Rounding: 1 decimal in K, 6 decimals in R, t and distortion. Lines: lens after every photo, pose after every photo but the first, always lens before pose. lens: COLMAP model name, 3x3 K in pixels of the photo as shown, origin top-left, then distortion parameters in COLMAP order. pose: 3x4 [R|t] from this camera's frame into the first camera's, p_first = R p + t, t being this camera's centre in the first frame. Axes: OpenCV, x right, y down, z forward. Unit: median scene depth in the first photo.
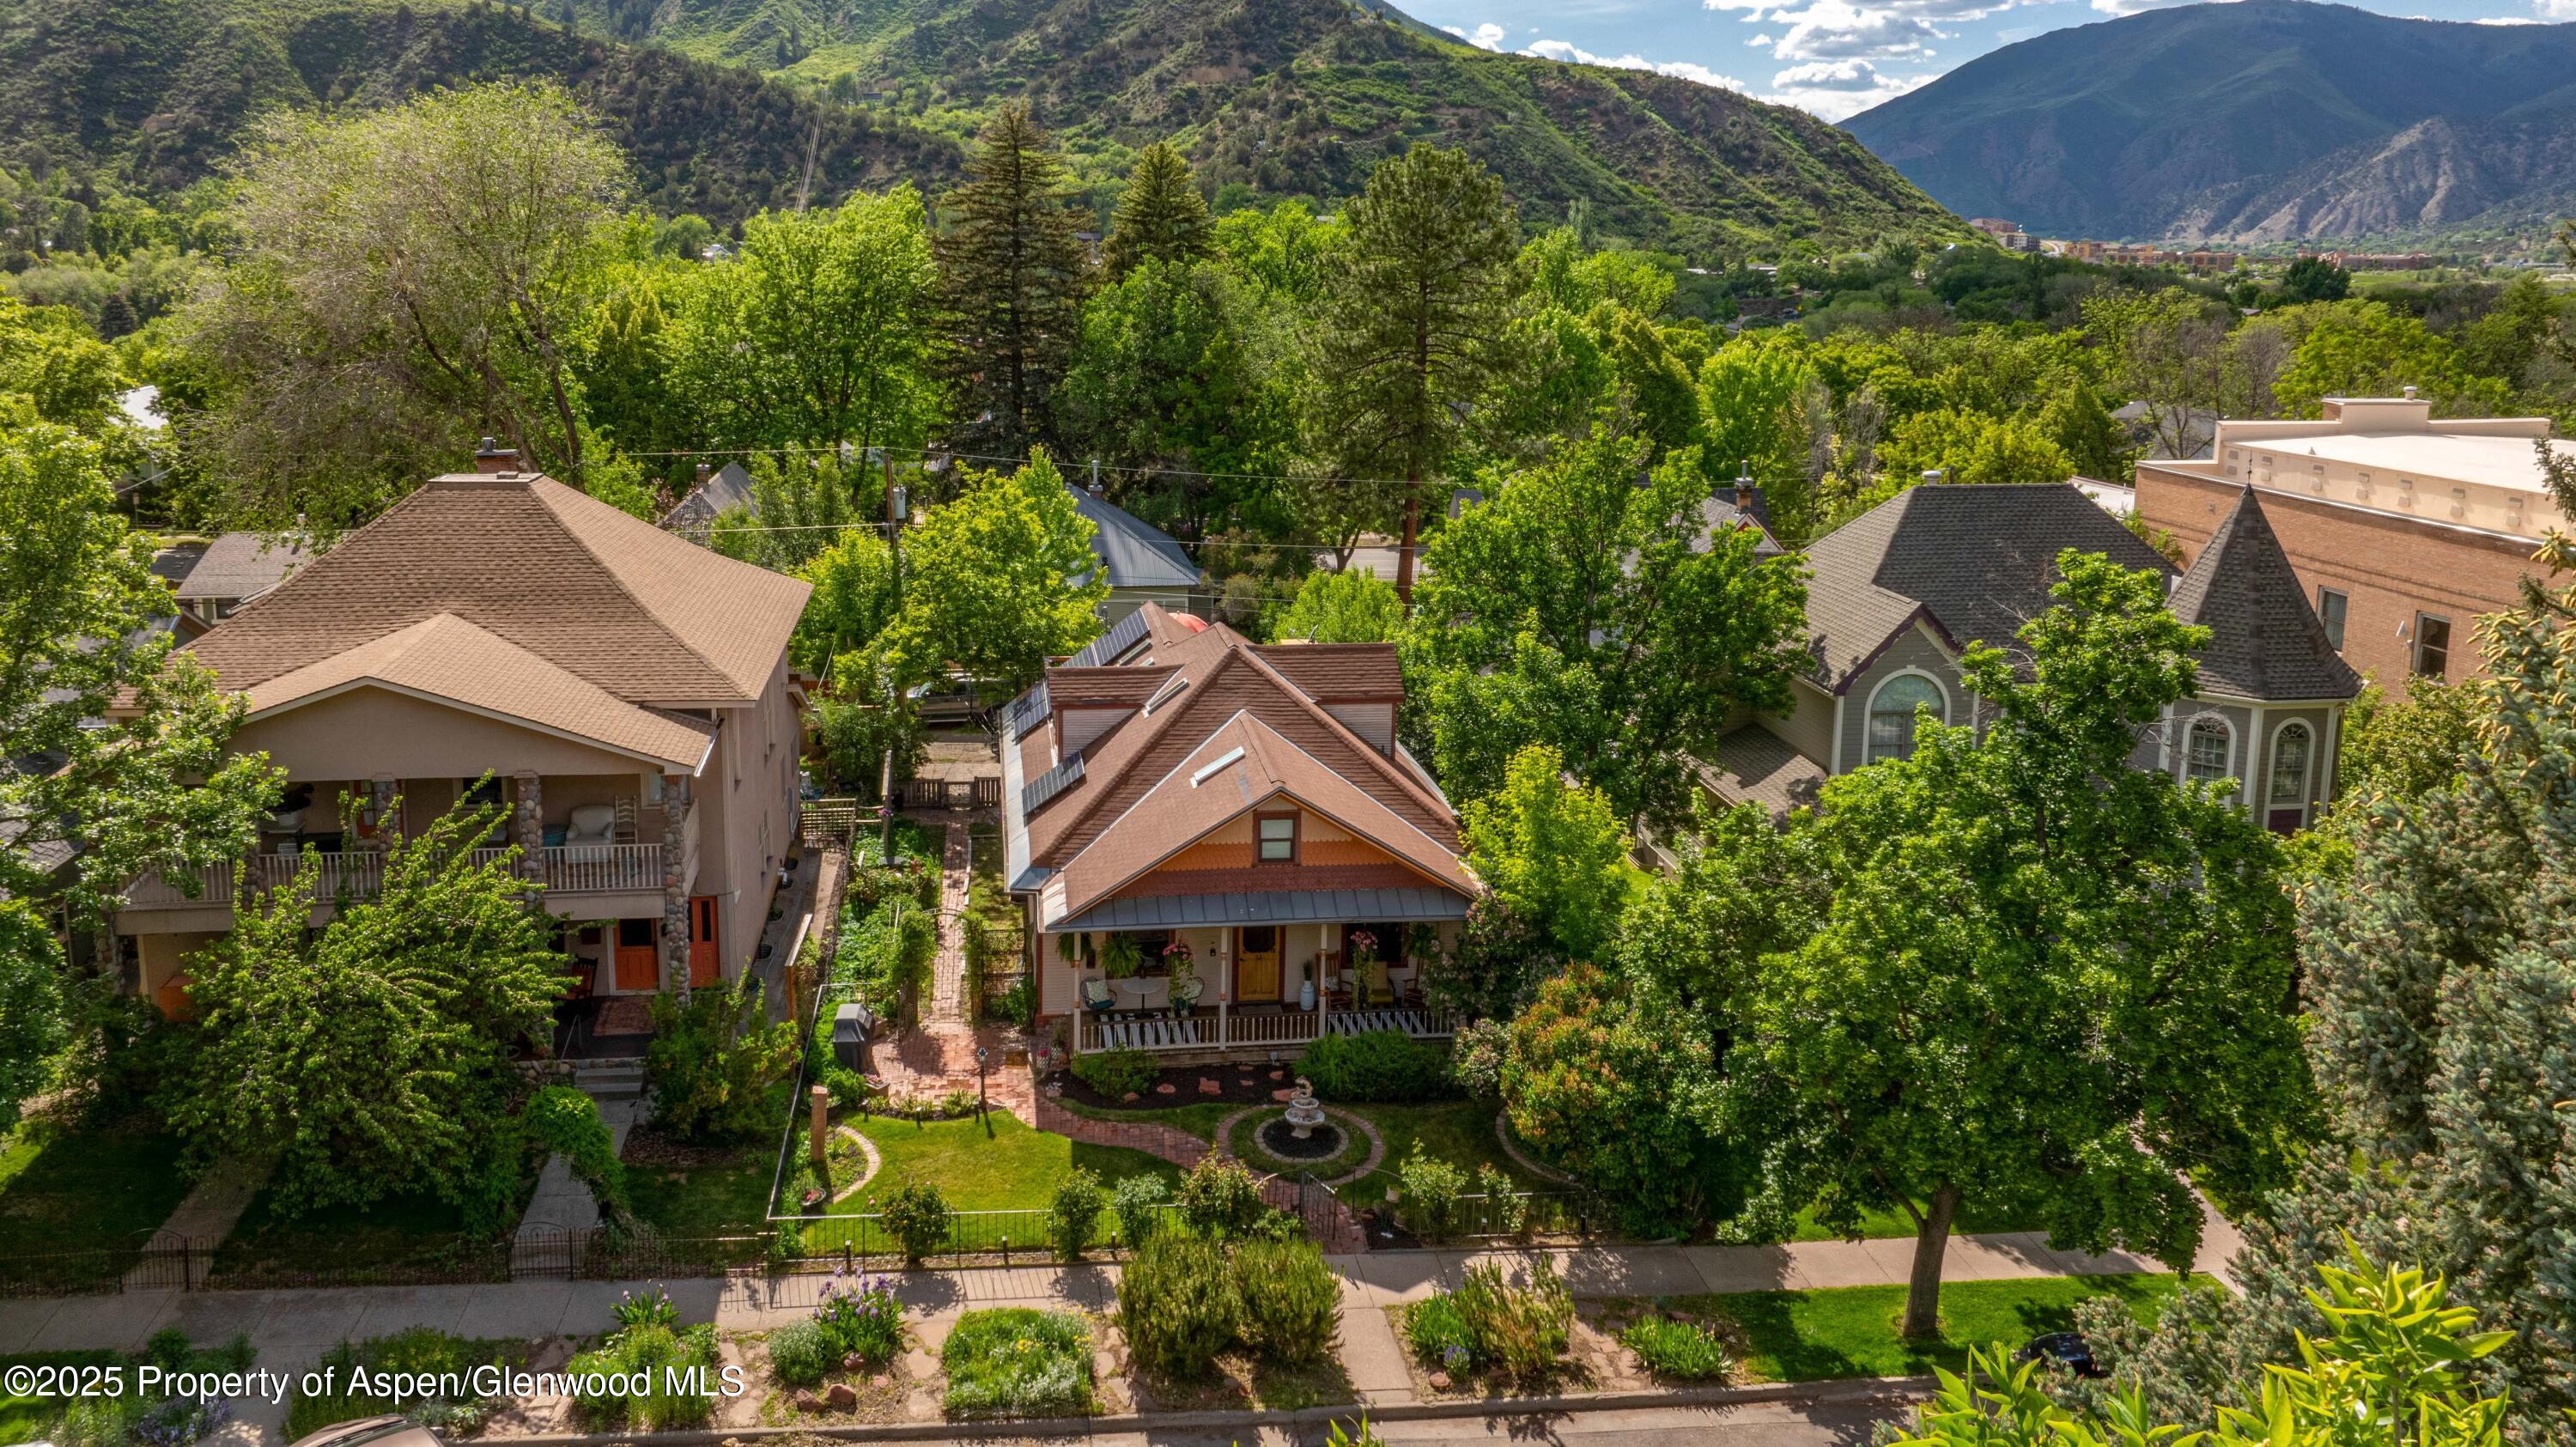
lens RADIAL K [[1834.9, 0, 1302.4], [0, 1834.9, 514.5], [0, 0, 1]] dist [-0.022779, -0.005572]
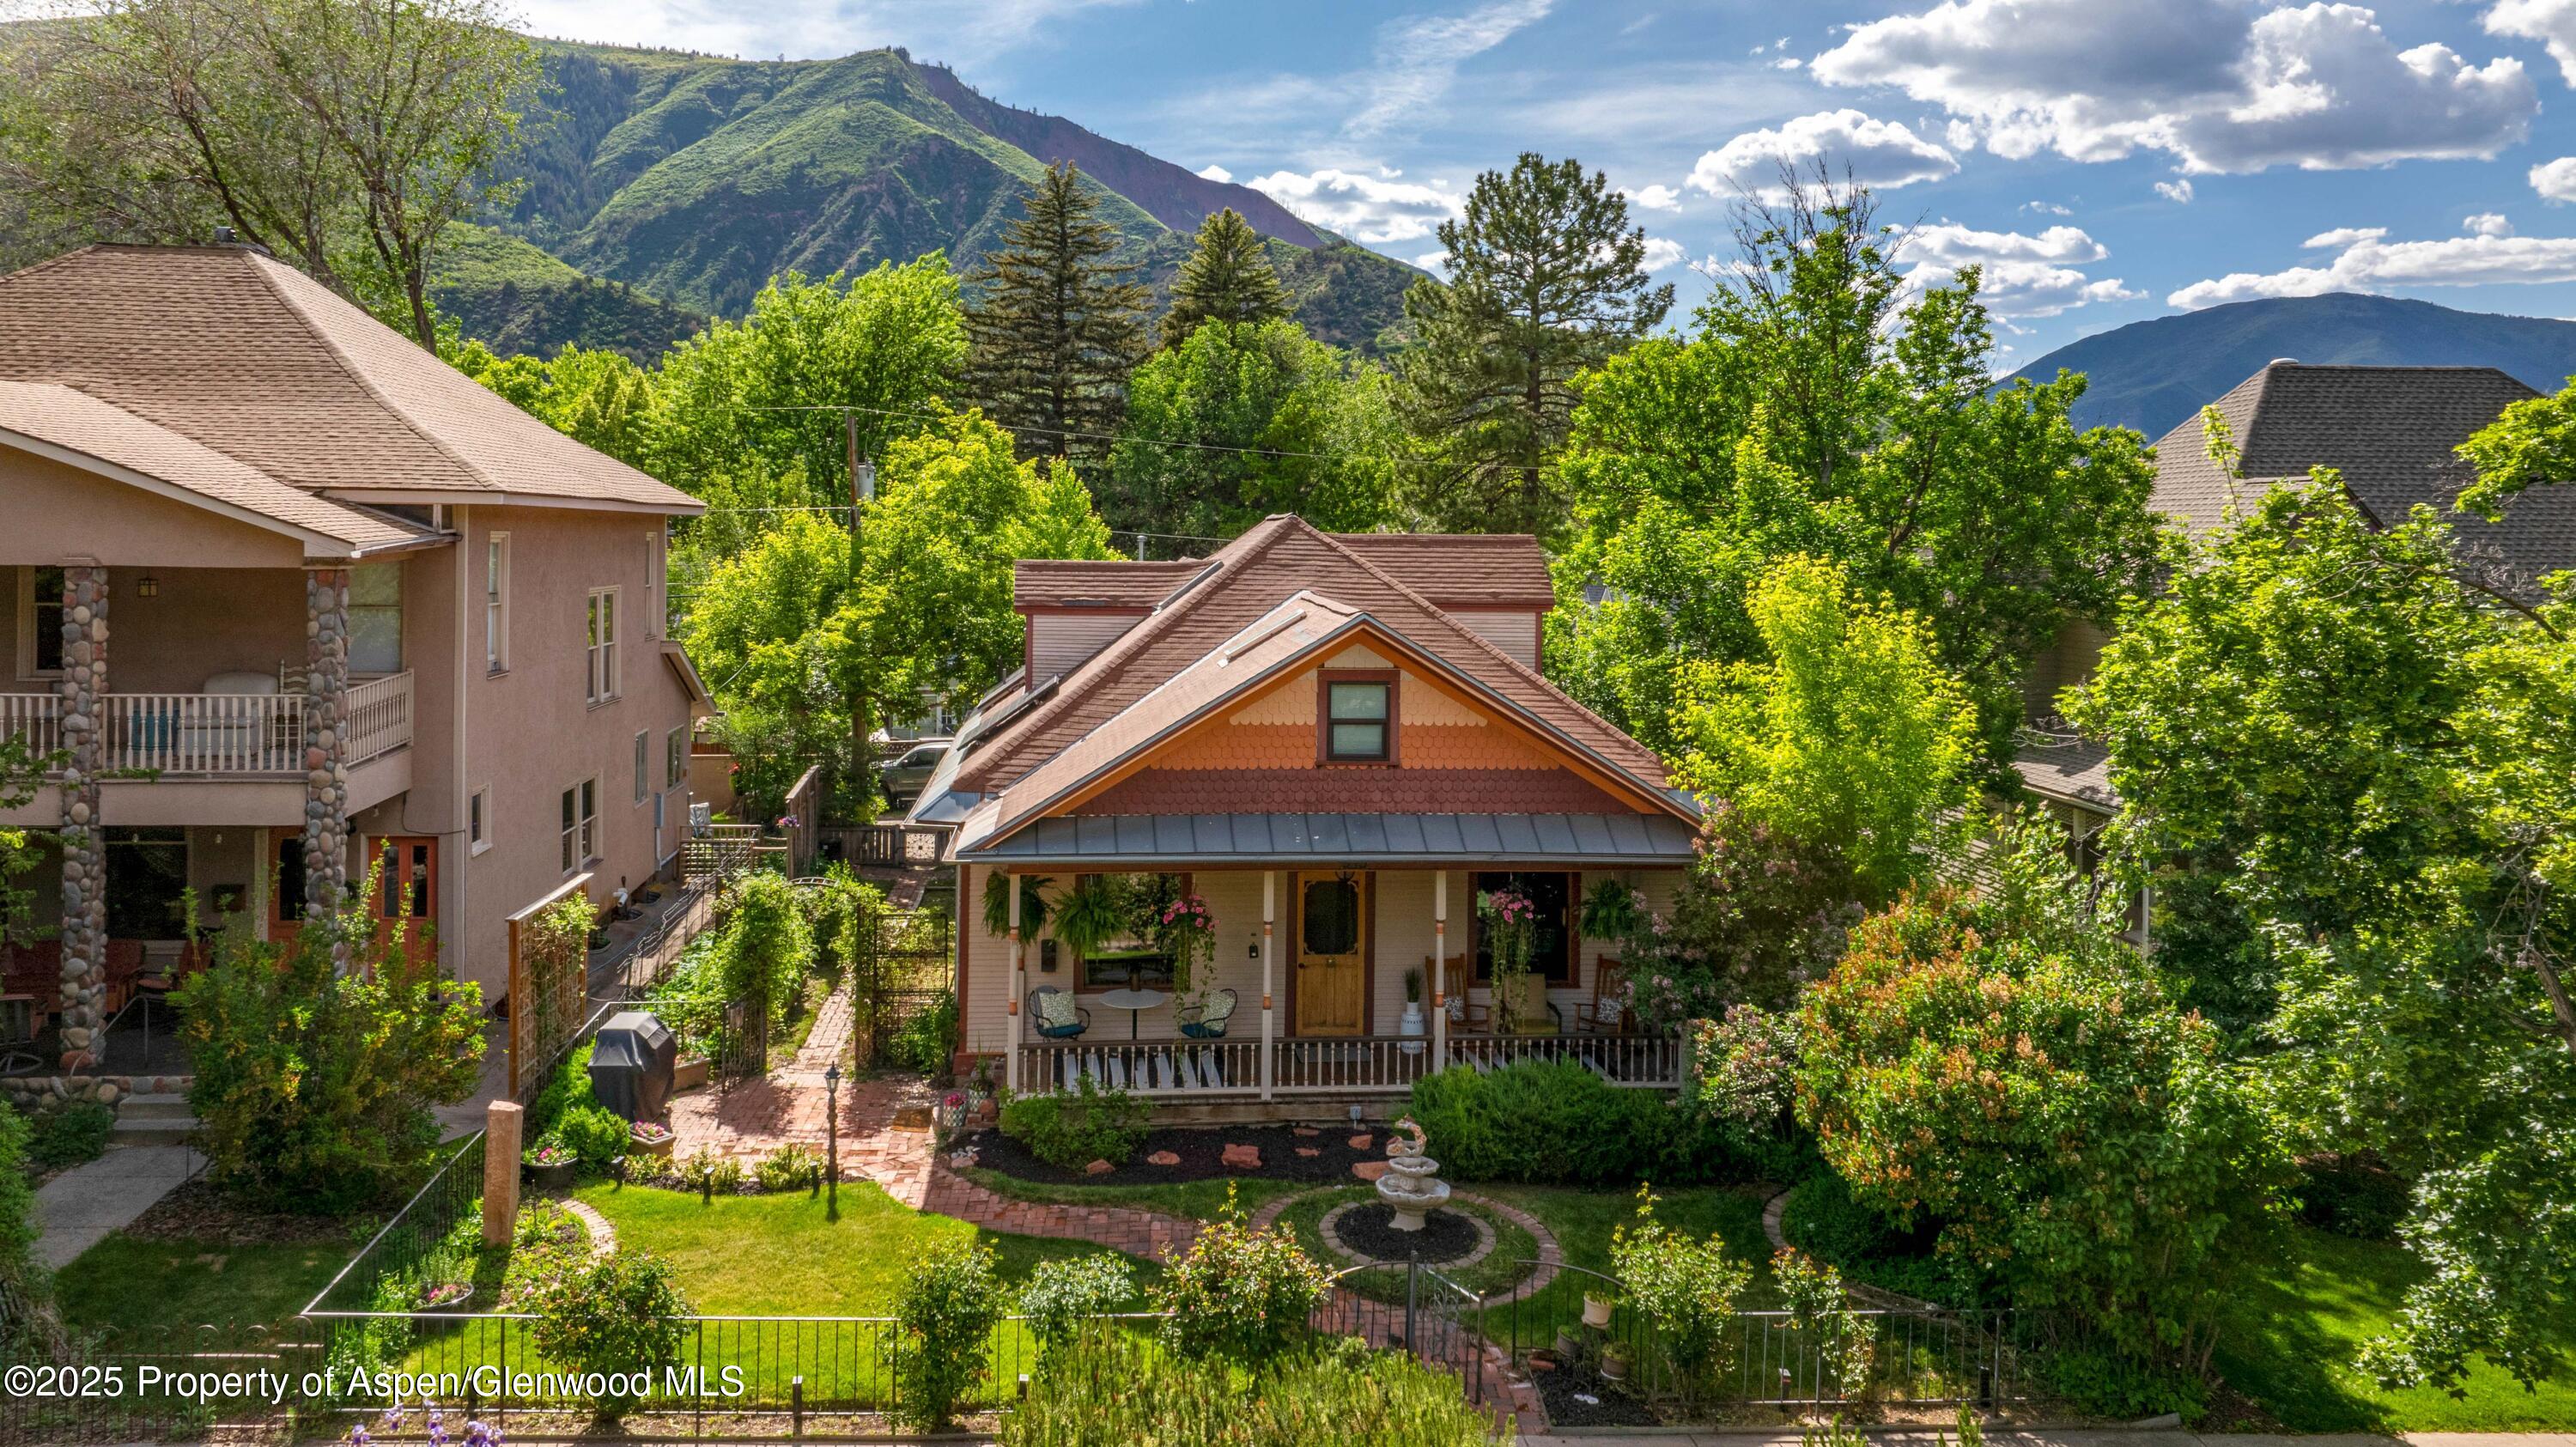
lens RADIAL K [[1834.9, 0, 1302.4], [0, 1834.9, 514.5], [0, 0, 1]] dist [-0.022779, -0.005572]
pose [[0.998932, -0.004869, -0.045948, -0.005331], [-0.002523, 0.987201, -0.159461, 0.217232], [0.046137, 0.159407, 0.986134, 0.435210]]
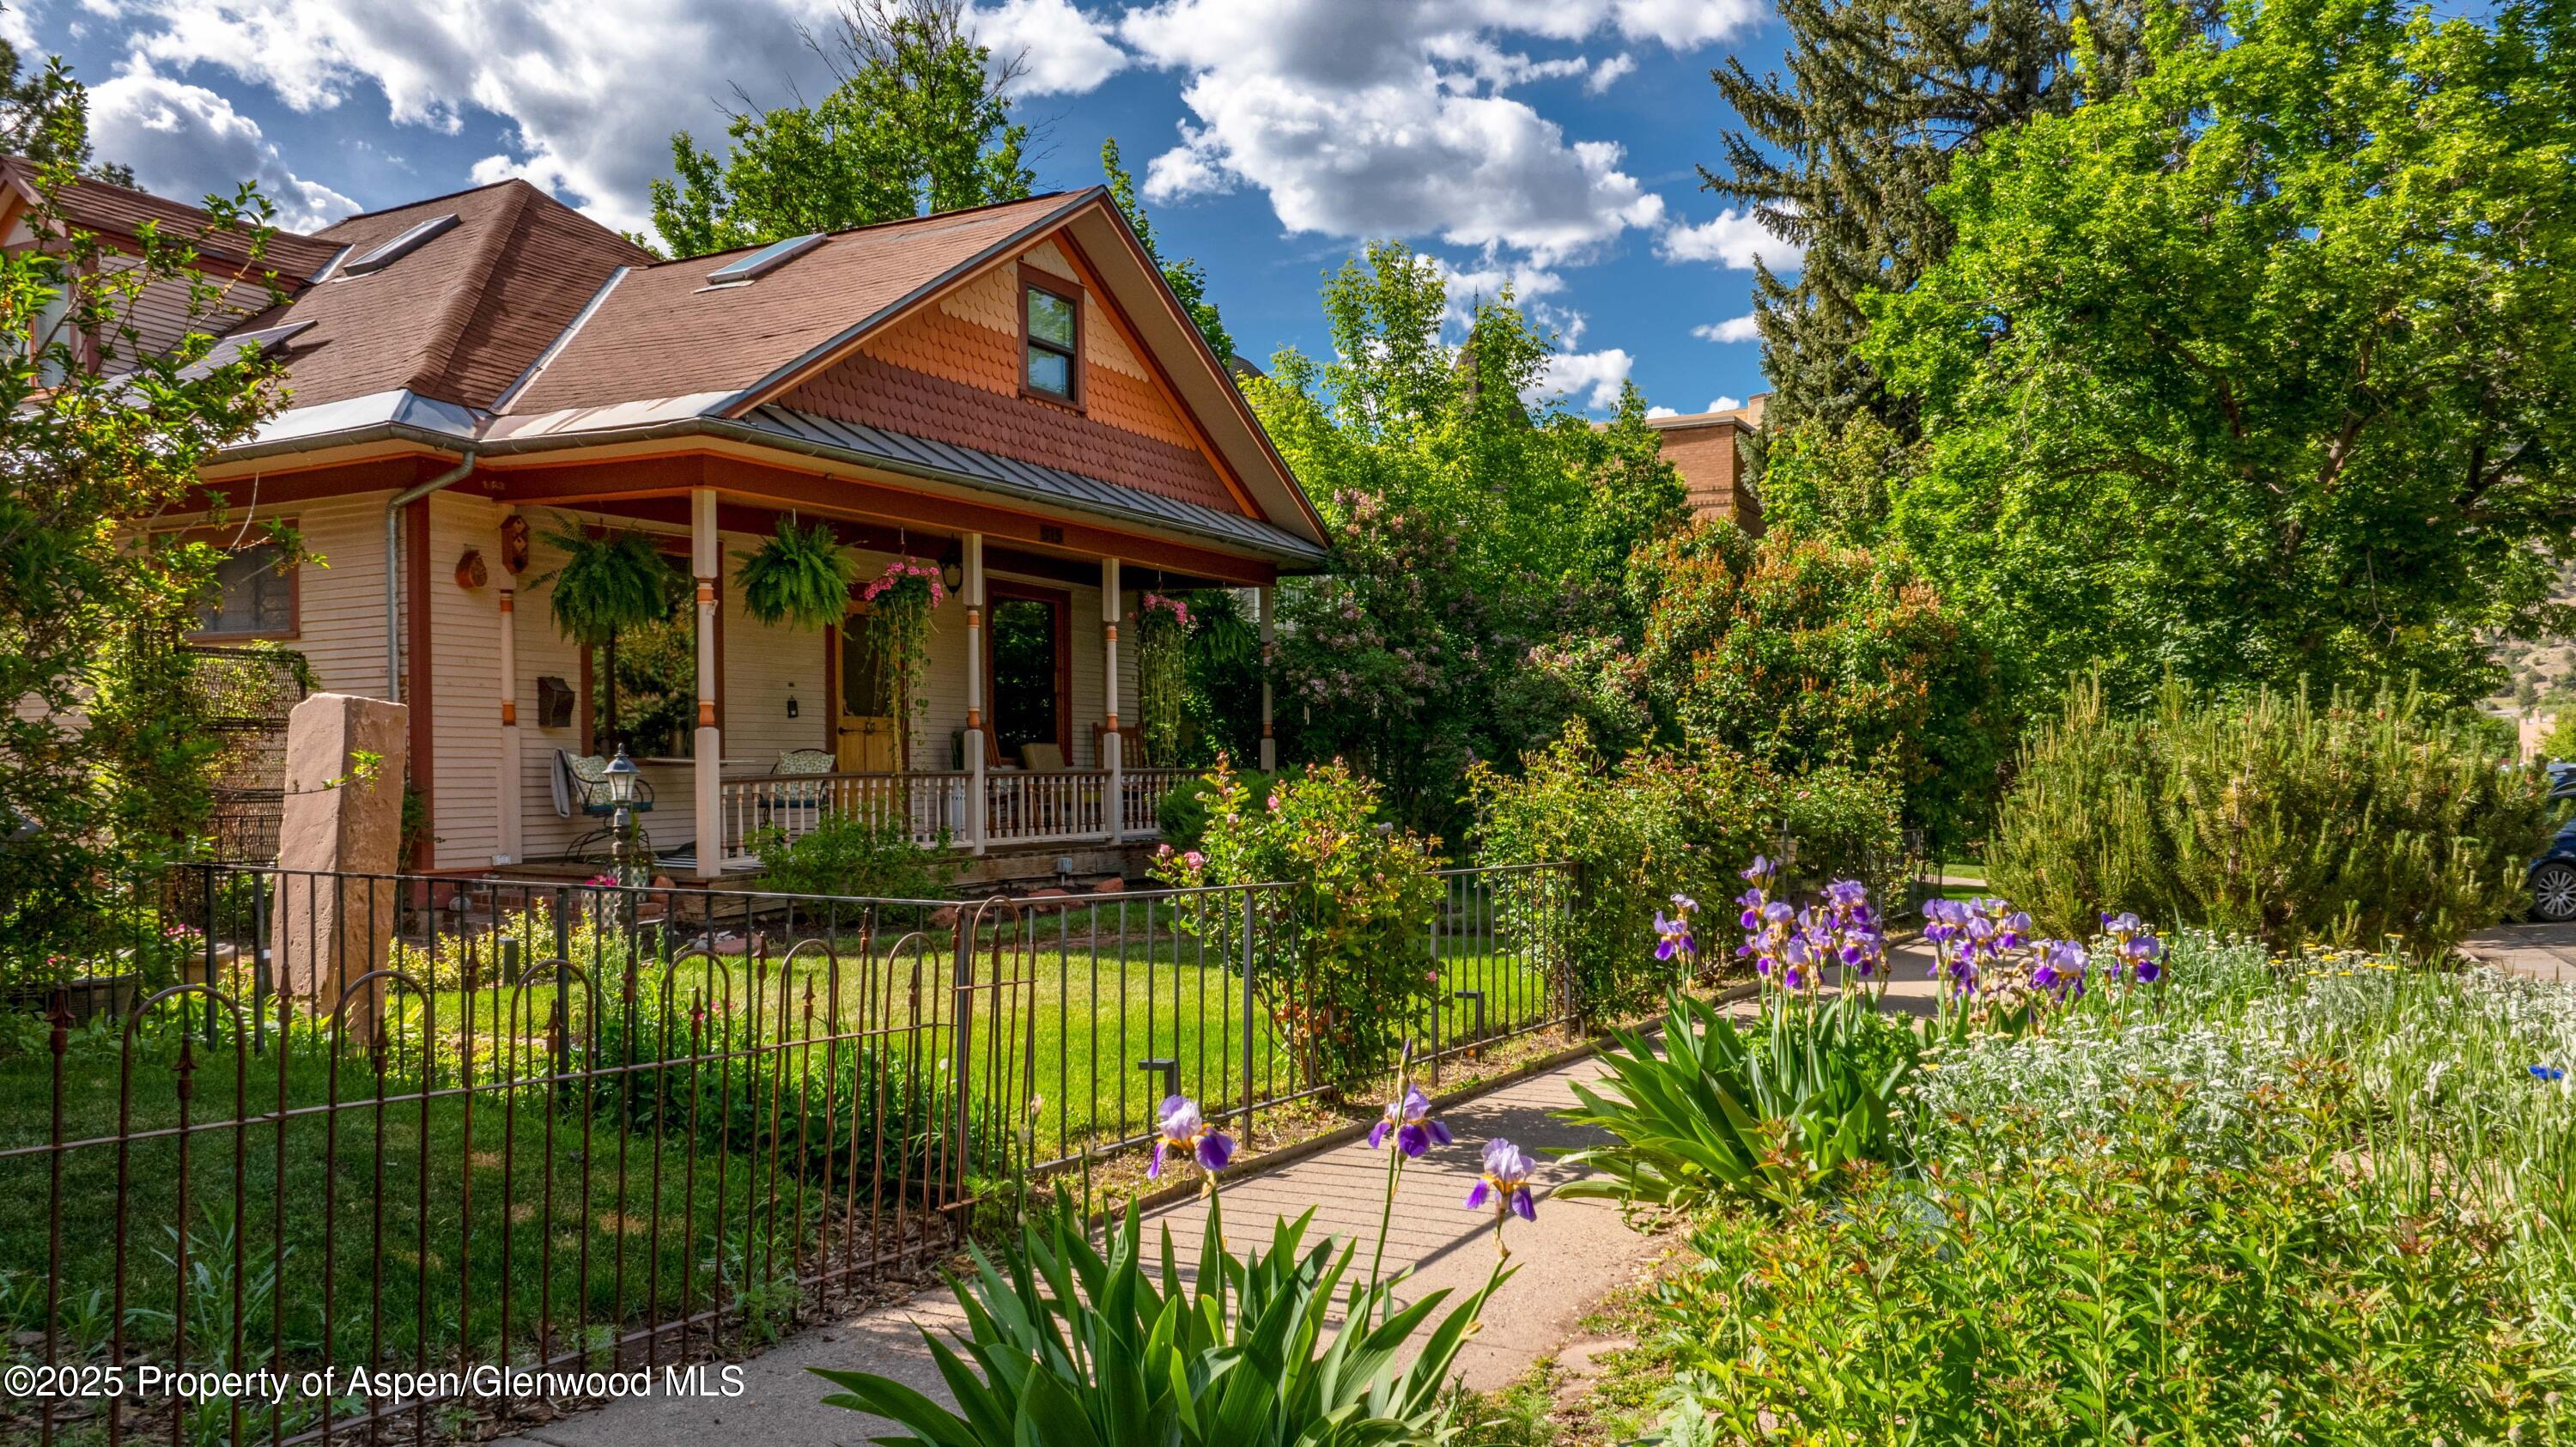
lens RADIAL K [[1844.8, 0, 1285.7], [0, 1844.8, 752.6], [0, 0, 1]] dist [-0.022556, -0.004998]
pose [[0.598744, -0.009070, 0.800889, -0.350620], [0.133356, 0.987107, -0.088518, 0.336920], [-0.789760, 0.159803, 0.592235, 0.751326]]
